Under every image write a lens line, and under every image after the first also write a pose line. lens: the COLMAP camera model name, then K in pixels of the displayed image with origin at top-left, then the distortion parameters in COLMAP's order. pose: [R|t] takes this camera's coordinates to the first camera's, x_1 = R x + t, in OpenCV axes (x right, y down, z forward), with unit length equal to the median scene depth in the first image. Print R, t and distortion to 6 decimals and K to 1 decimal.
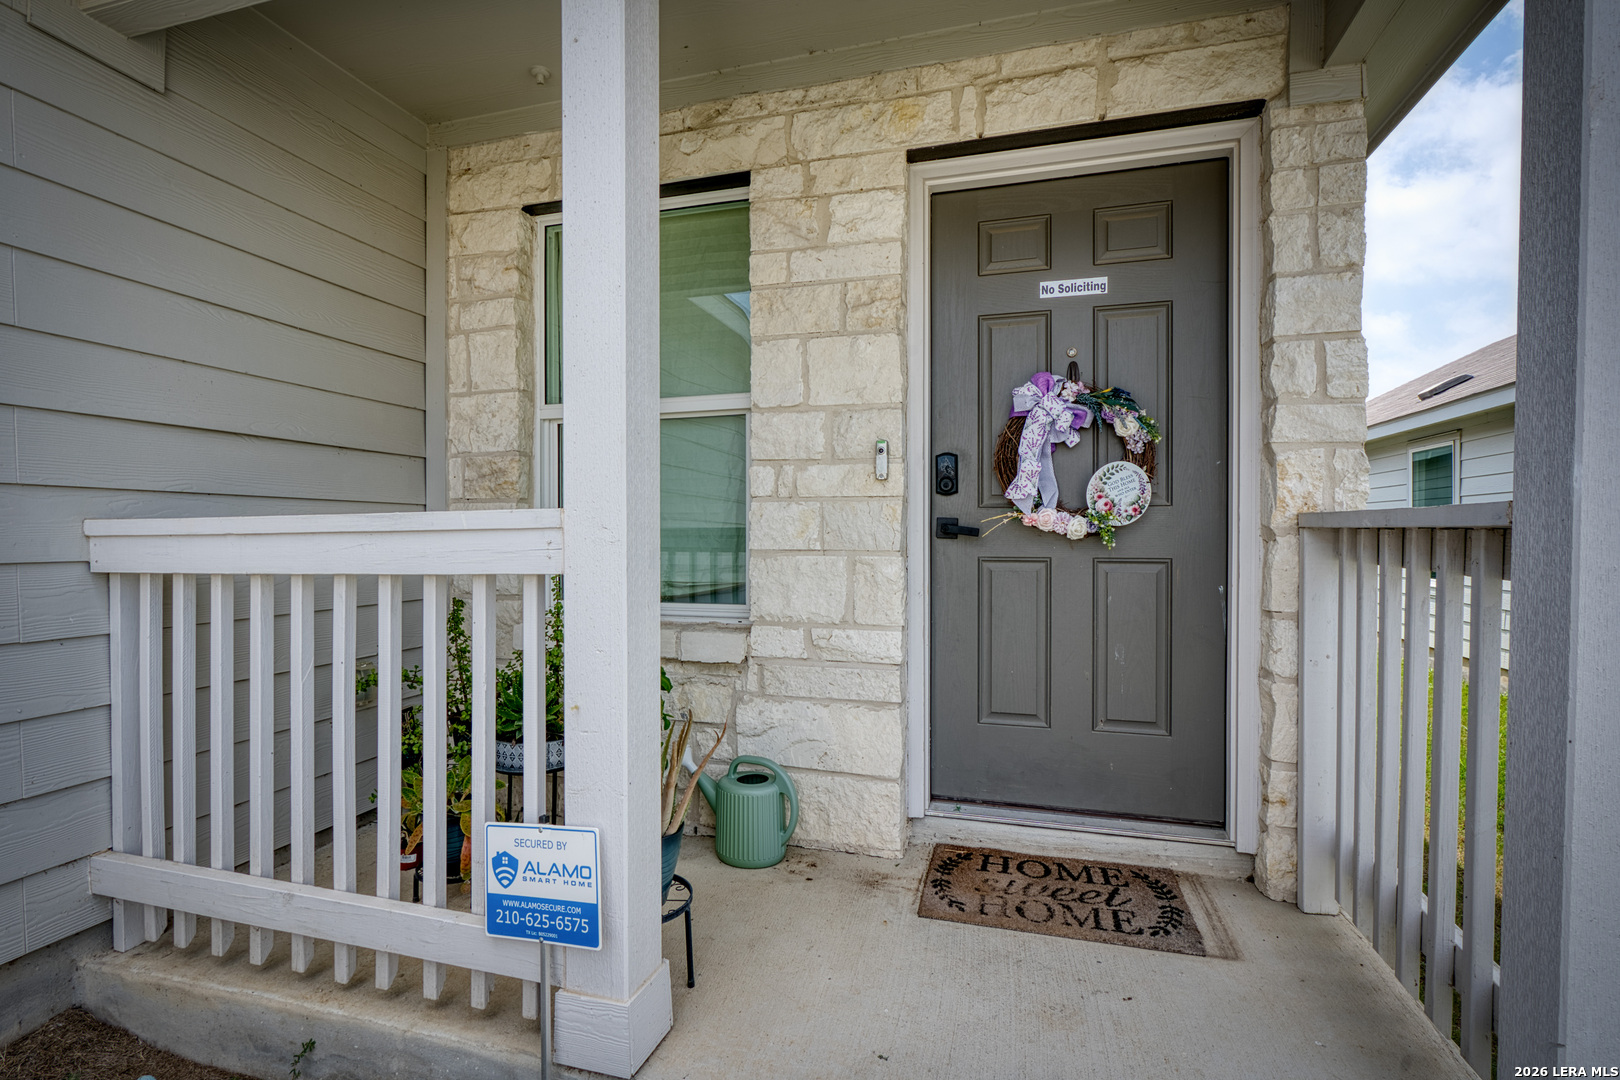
lens RADIAL K [[732.6, 0, 813.3], [0, 732.6, 538.2], [0, 0, 1]] dist [-0.008514, 0.001181]
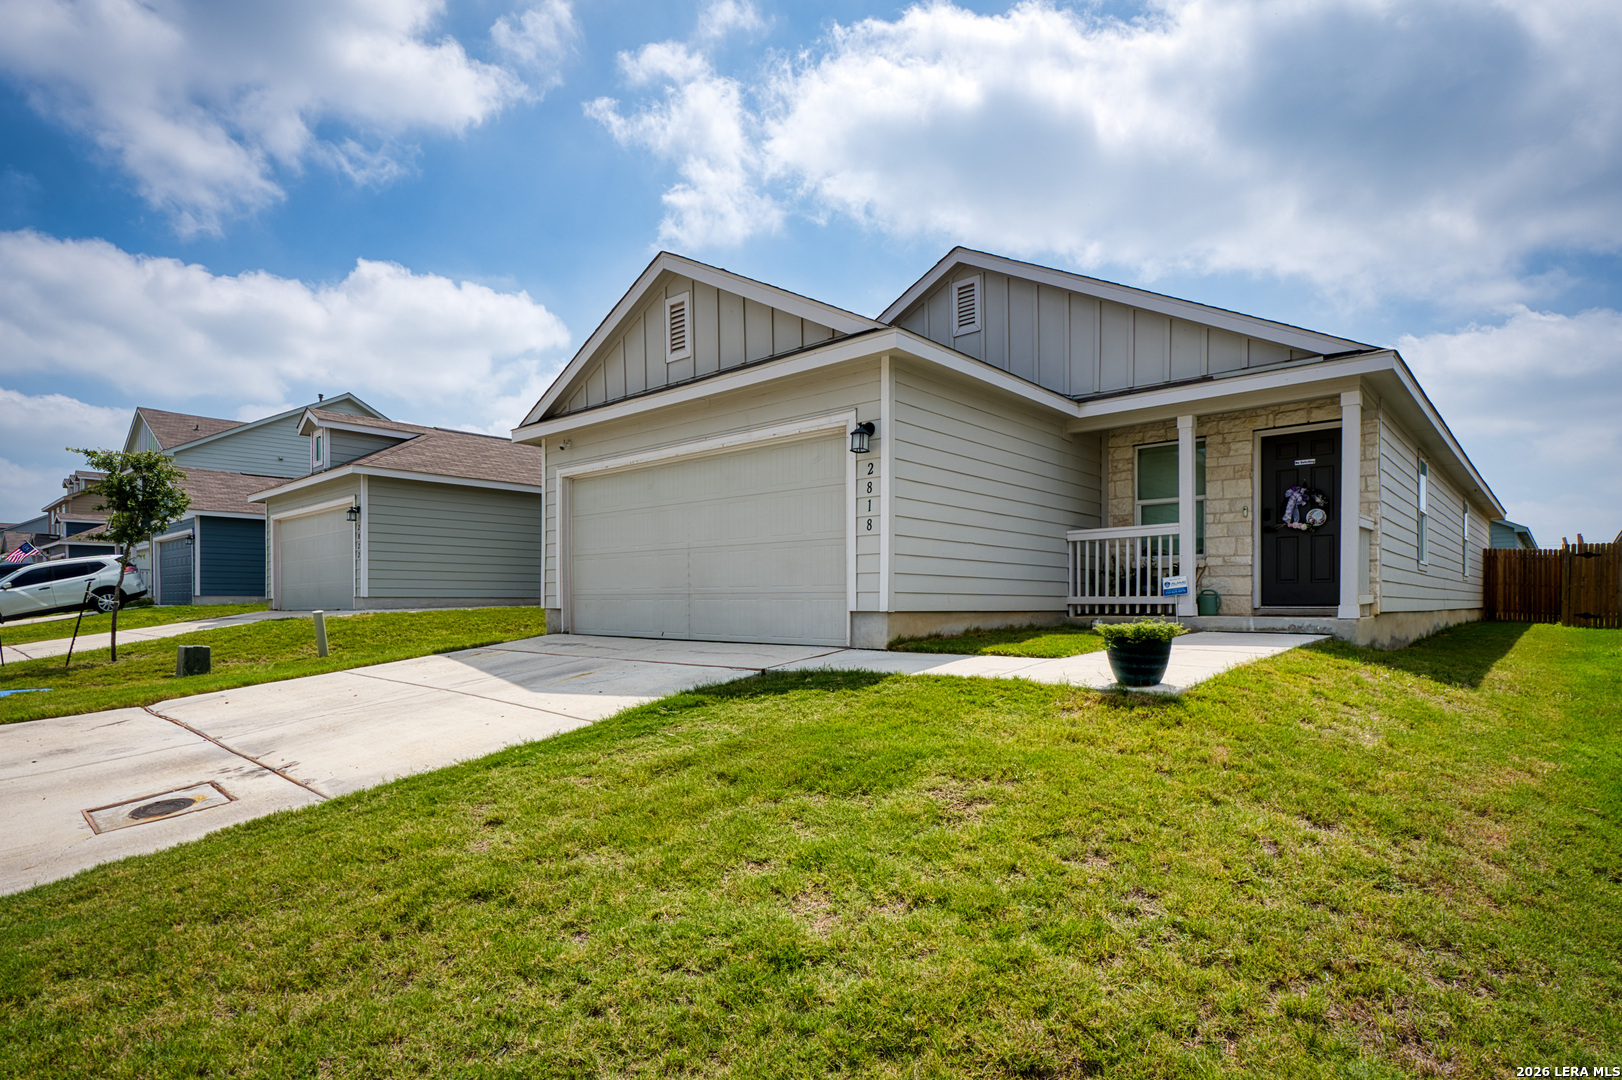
lens RADIAL K [[815.8, 0, 787.5], [0, 815.8, 599.8], [0, 0, 1]] dist [-0.001423, -0.000194]
pose [[0.886630, 0.000106, -0.462479, -0.057058], [-0.003678, 0.999970, -0.006823, 0.388566], [0.462464, 0.007751, 0.886604, -3.846325]]
